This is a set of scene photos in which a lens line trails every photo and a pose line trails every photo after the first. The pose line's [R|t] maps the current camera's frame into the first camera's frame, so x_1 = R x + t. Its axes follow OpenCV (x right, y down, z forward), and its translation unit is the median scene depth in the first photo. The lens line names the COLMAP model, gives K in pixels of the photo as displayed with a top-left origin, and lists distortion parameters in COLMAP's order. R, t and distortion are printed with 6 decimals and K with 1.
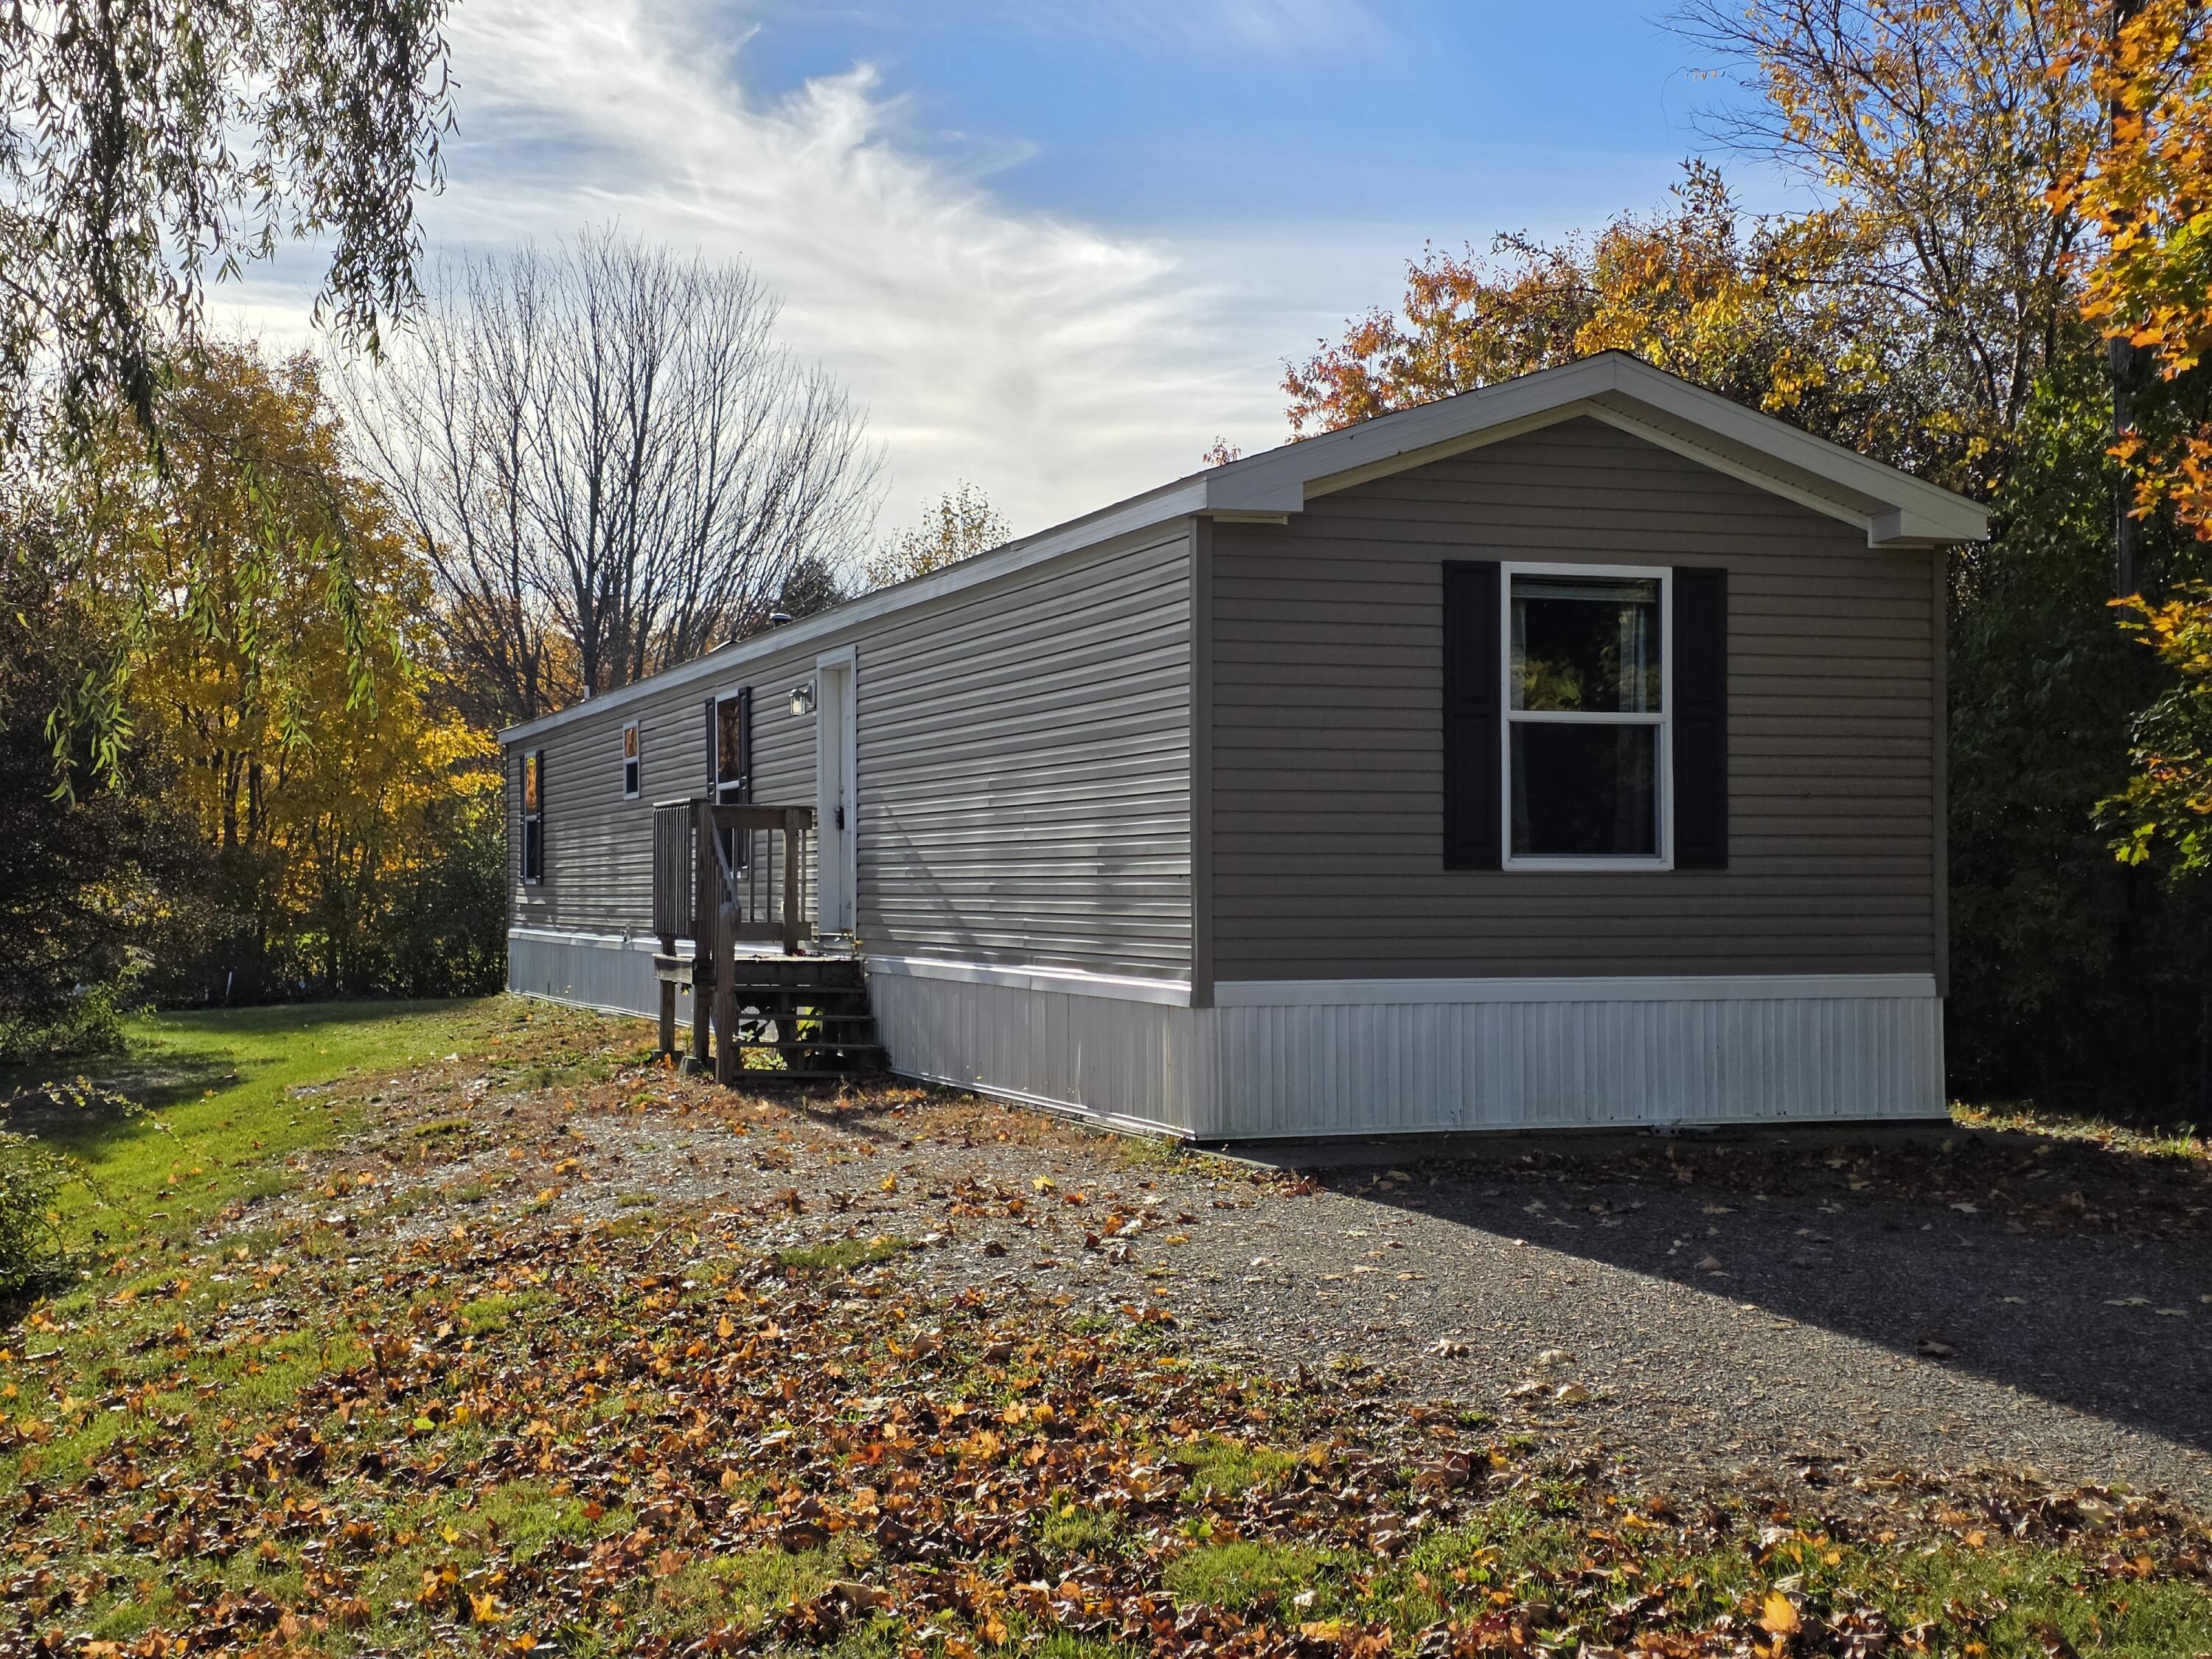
lens RADIAL K [[2937.1, 0, 1105.8], [0, 2937.1, 872.4], [0, 0, 1]] dist [0.166678, -0.461197]
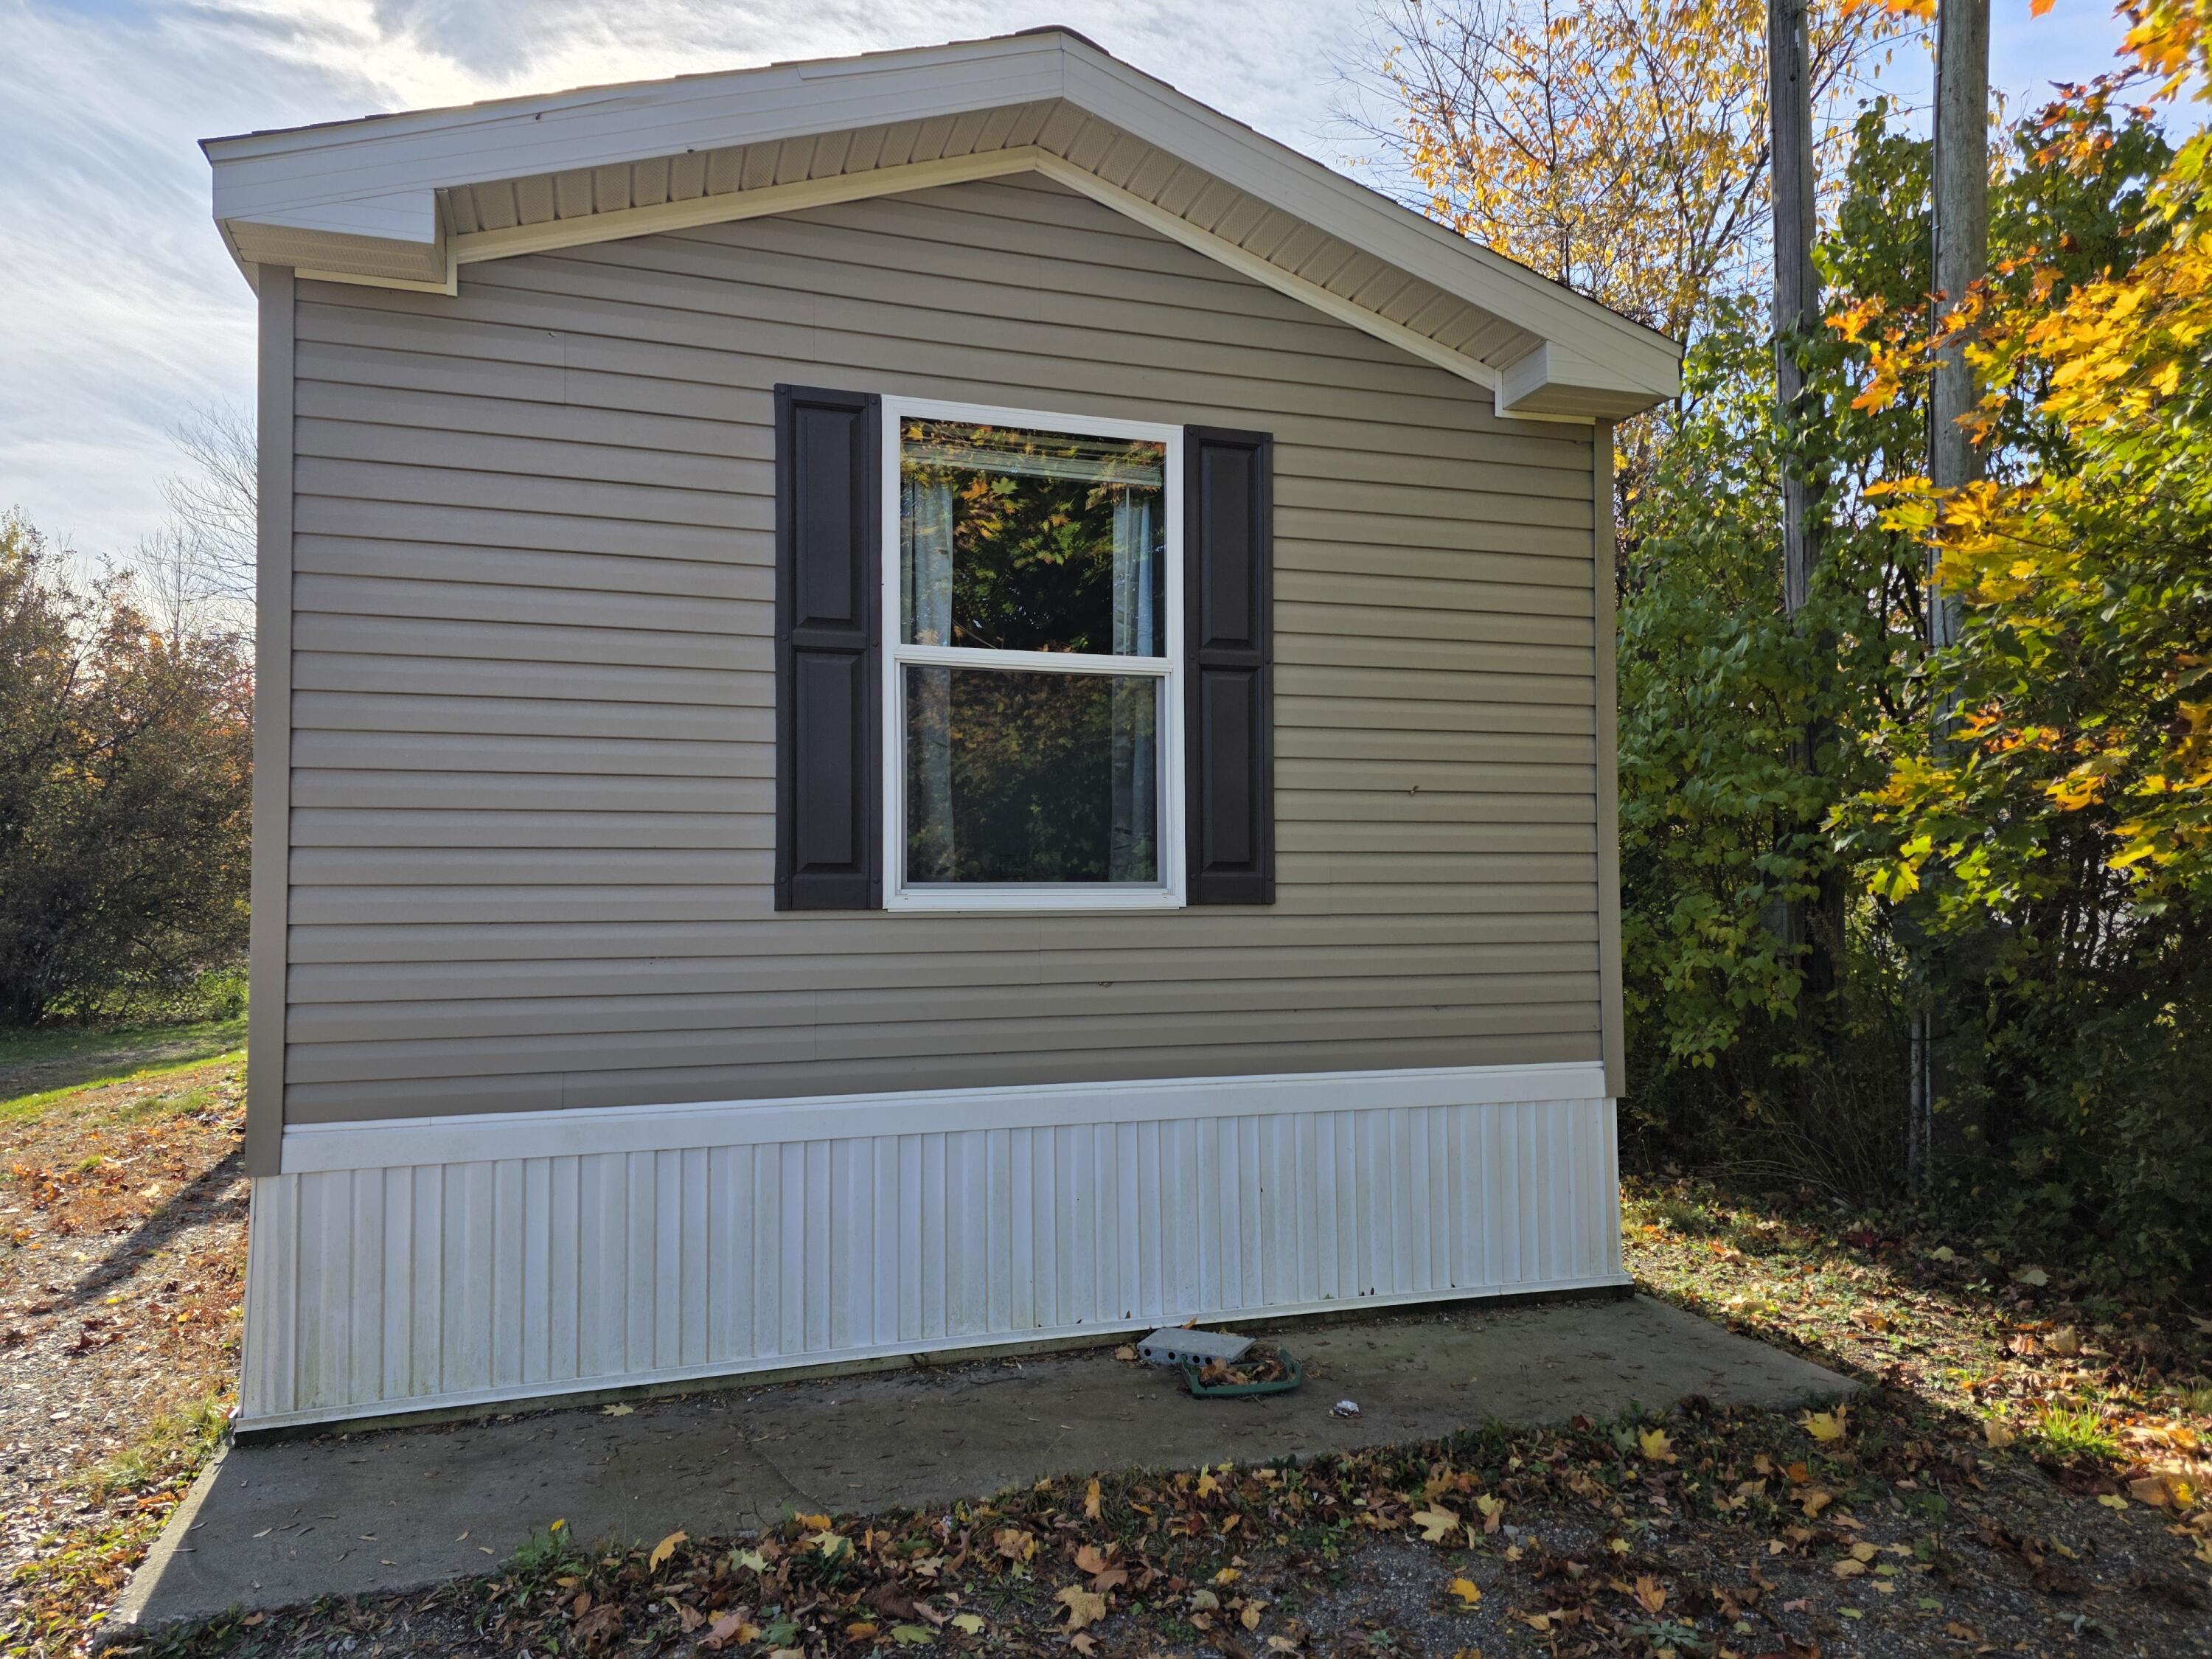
lens RADIAL K [[1489.4, 0, 1106.0], [0, 1489.4, 829.5], [0, 0, 1]] dist [0.233832, -0.402707]
pose [[0.999941, -0.000863, -0.010799, 0.177887], [0.000504, 0.999447, -0.033237, -0.006764], [0.010822, 0.033229, 0.999389, 0.678427]]
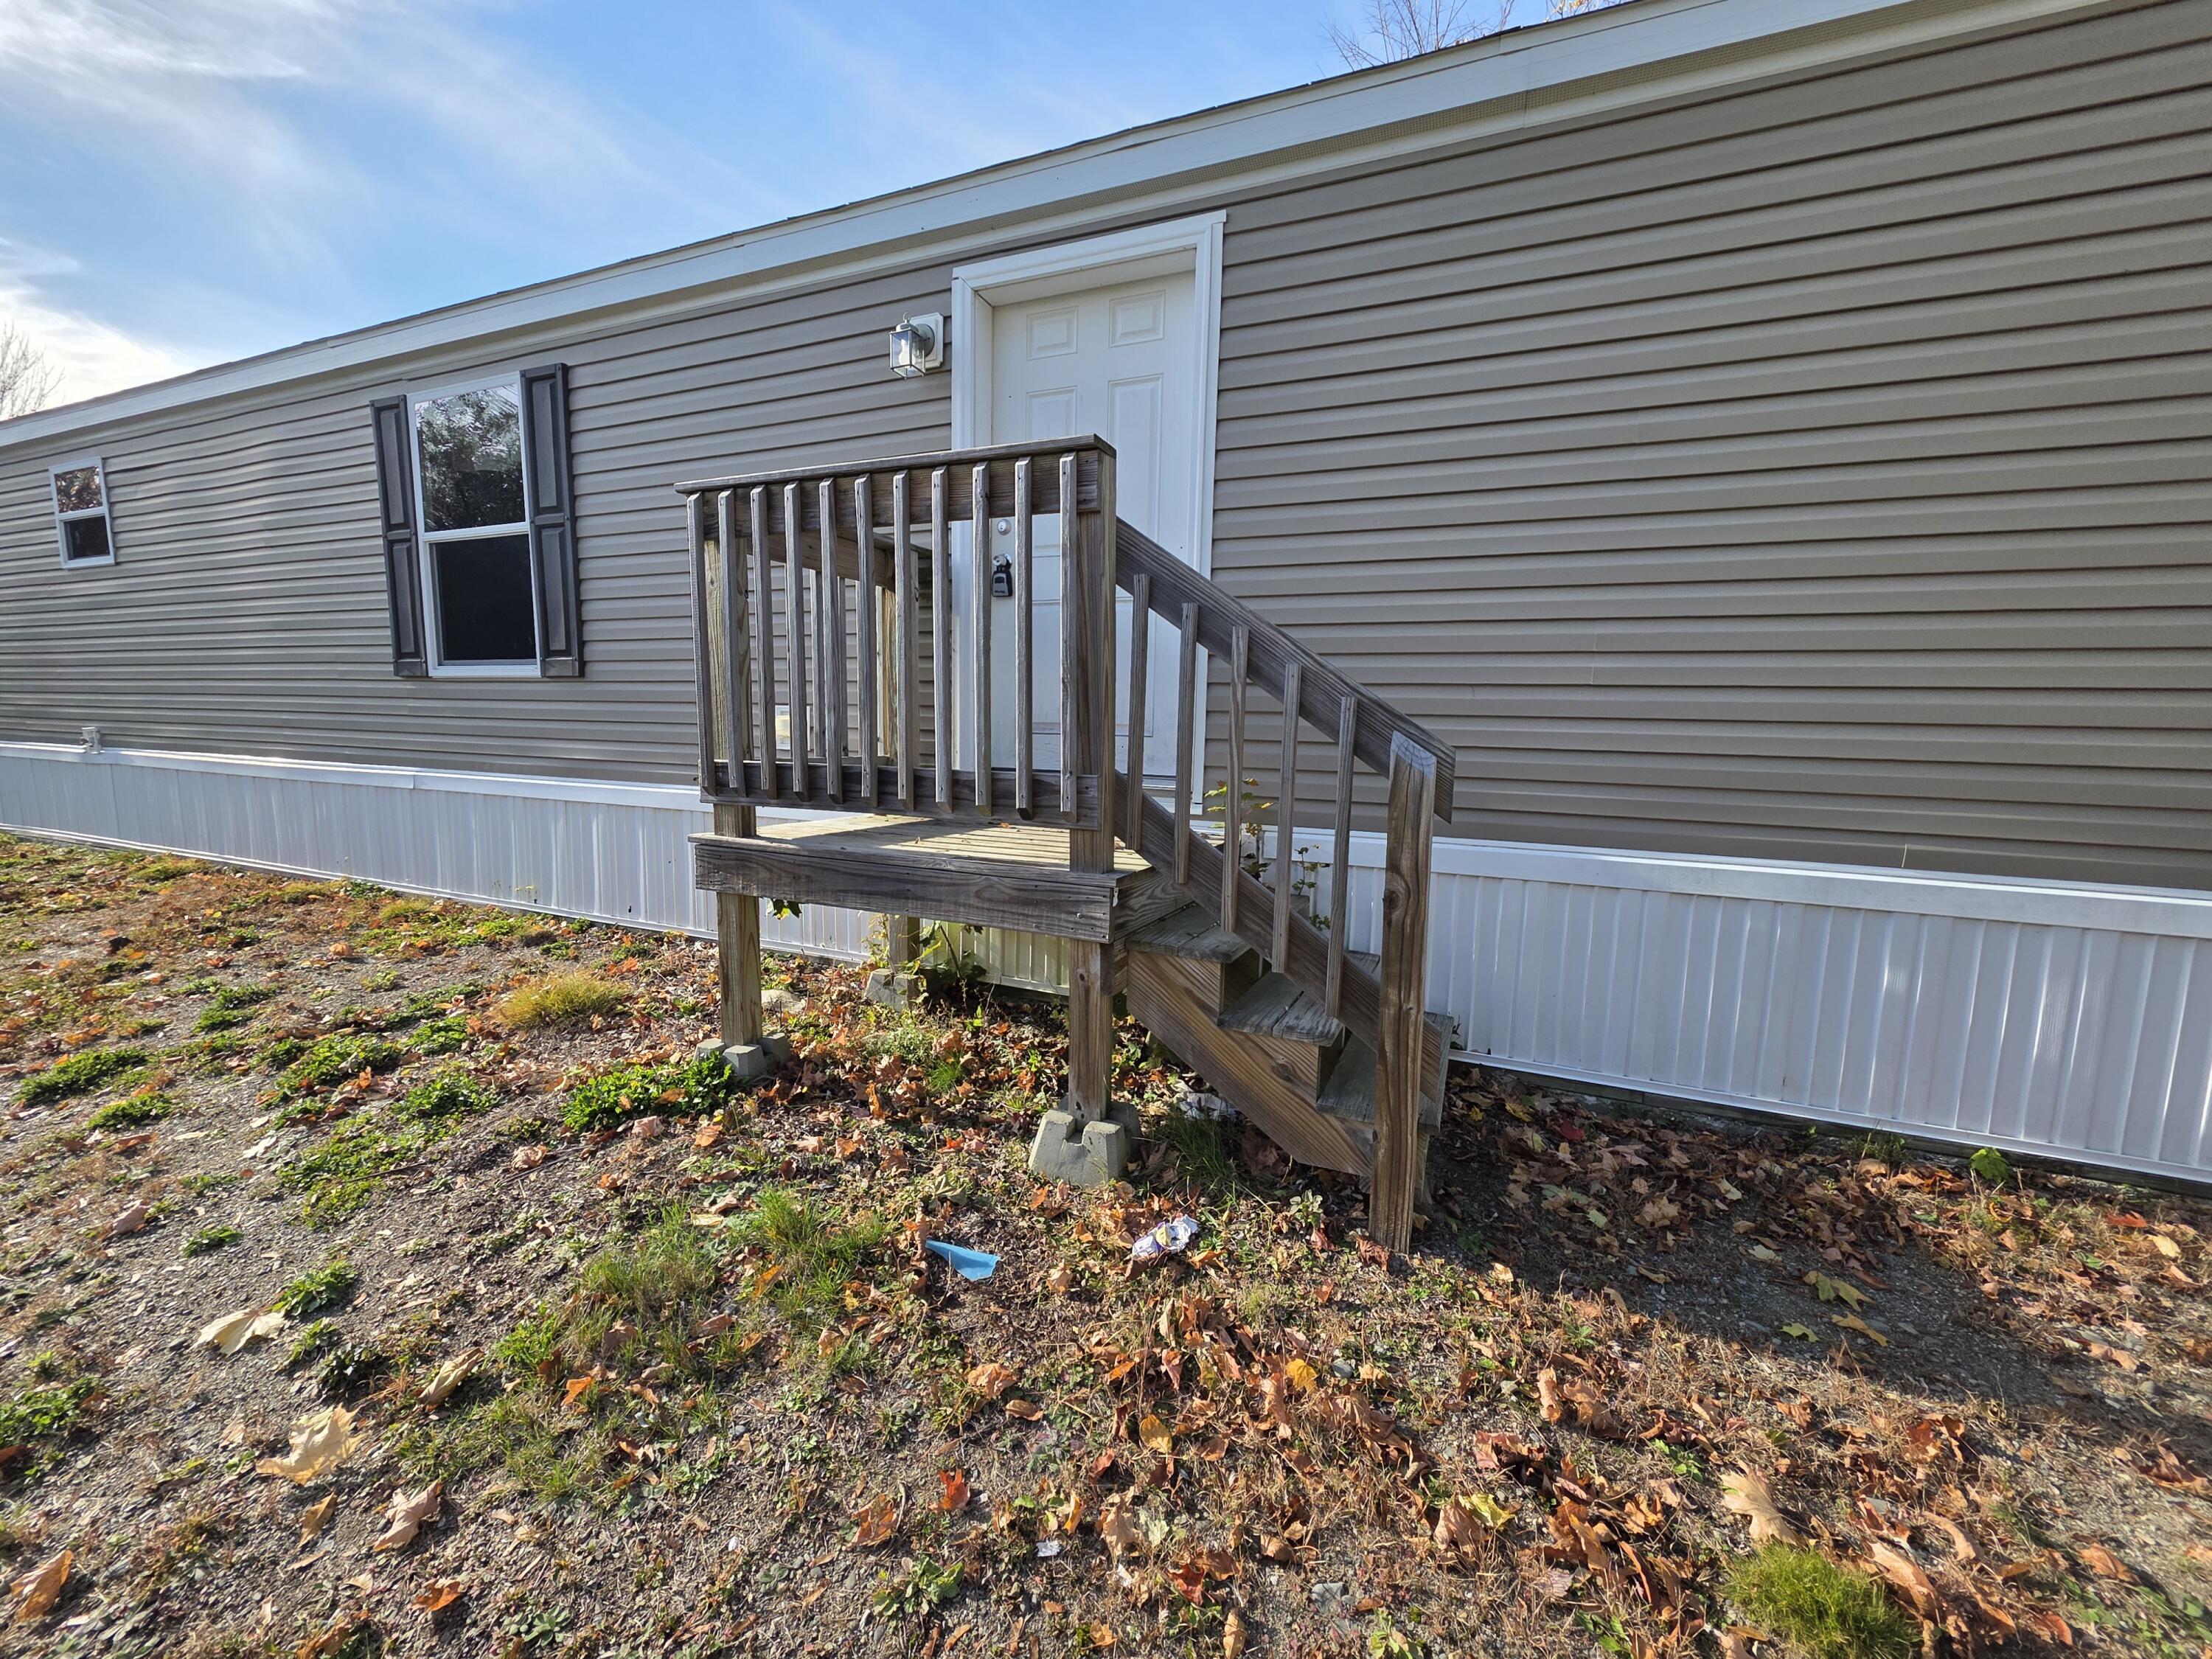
lens RADIAL K [[883.9, 0, 1106.0], [0, 883.9, 829.5], [0, 0, 1]] dist [0.000271, 0.000021]
pose [[0.736760, 0.103851, -0.668132, 0.553287], [-0.019126, 0.990940, 0.132937, 0.007567], [0.675884, -0.085164, 0.732071, 0.897624]]
